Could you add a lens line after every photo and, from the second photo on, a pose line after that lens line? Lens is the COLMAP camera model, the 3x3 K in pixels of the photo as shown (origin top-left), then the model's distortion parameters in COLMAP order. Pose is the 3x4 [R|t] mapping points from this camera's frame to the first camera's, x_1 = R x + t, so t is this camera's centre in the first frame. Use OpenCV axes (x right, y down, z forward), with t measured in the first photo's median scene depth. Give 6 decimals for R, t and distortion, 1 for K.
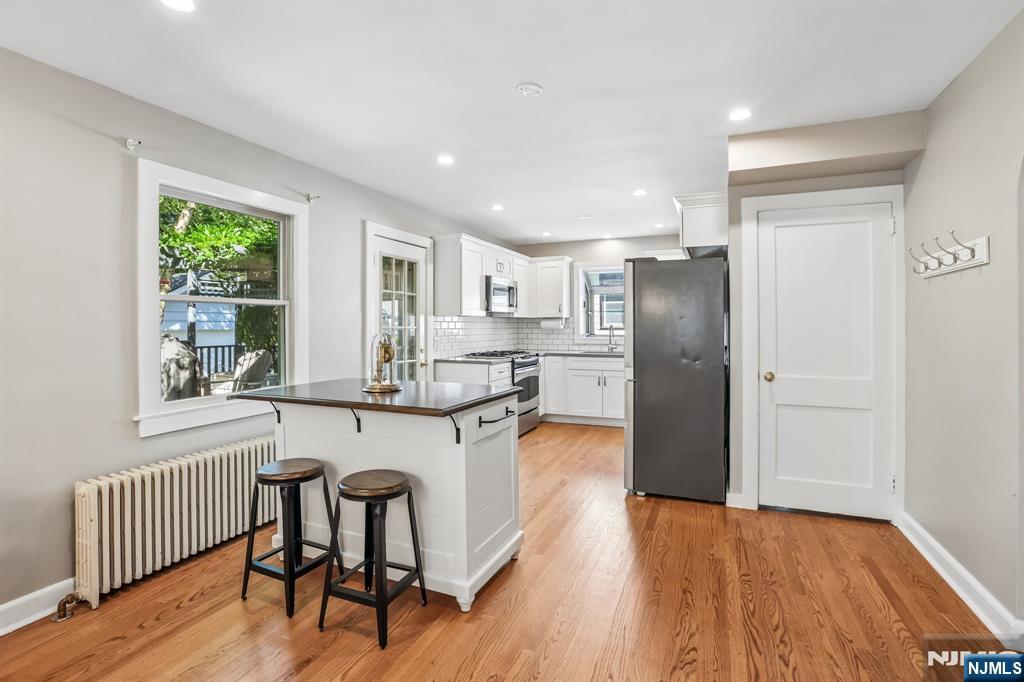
lens RADIAL K [[471.5, 0, 509.5], [0, 471.5, 324.7], [0, 0, 1]] dist [-0.026502, 0.002509]
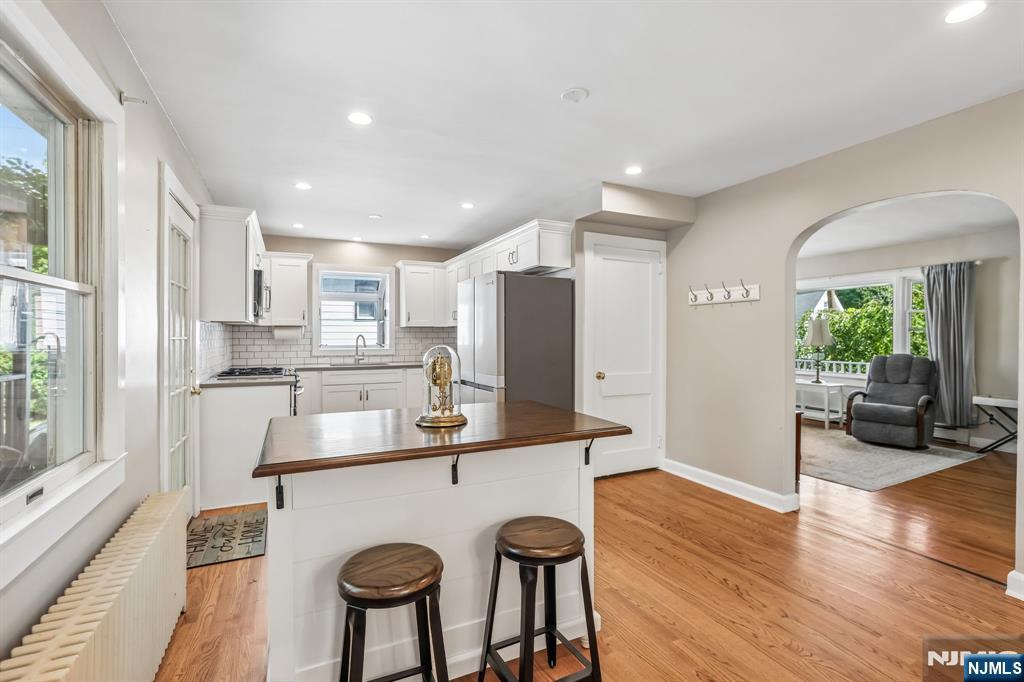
lens RADIAL K [[471.5, 0, 512.1], [0, 471.5, 335.7], [0, 0, 1]] dist [-0.026502, 0.002509]
pose [[0.660320, -0.000336, 0.750984, -0.620040], [-0.001960, 0.999996, 0.002171, 0.000261], [-0.750981, -0.002905, 0.660317, 0.358275]]
